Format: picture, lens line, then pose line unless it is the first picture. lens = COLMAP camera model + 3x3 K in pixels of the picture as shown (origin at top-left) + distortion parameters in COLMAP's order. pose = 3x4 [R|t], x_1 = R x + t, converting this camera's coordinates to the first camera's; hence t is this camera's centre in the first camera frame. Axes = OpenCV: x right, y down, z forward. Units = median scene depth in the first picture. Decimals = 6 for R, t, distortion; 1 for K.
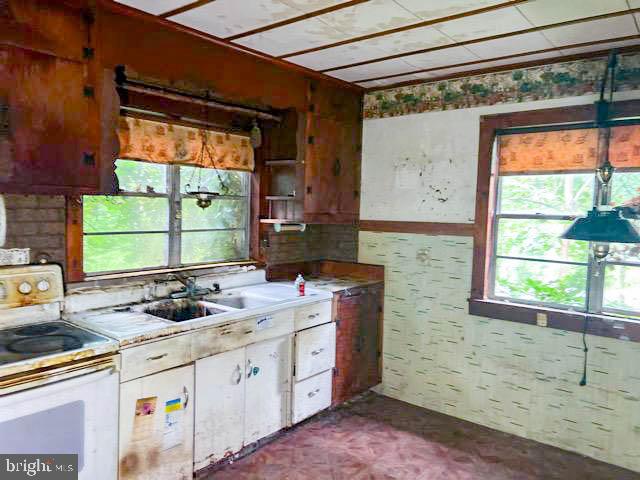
lens RADIAL K [[475.1, 0, 321.4], [0, 475.1, 238.9], [0, 0, 1]] dist [0.007338, -0.012990]
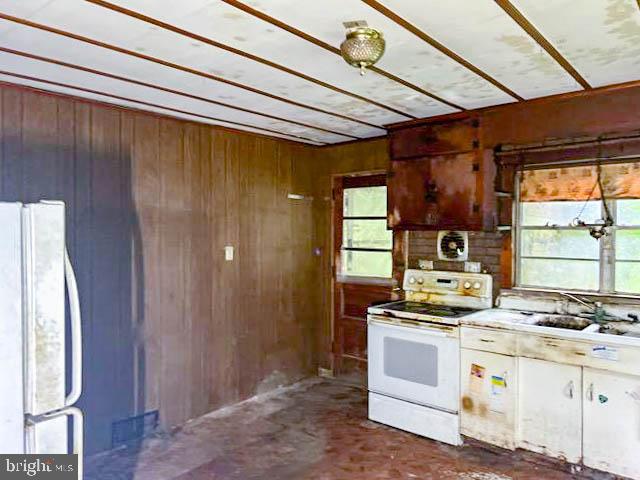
lens RADIAL K [[475.1, 0, 319.4], [0, 475.1, 234.8], [0, 0, 1]] dist [0.007338, -0.012990]
pose [[-0.016194, -0.012521, -0.999790, 1.318783], [-0.069971, 0.997484, -0.011359, -0.025426], [0.997418, 0.069772, -0.017030, 0.581775]]
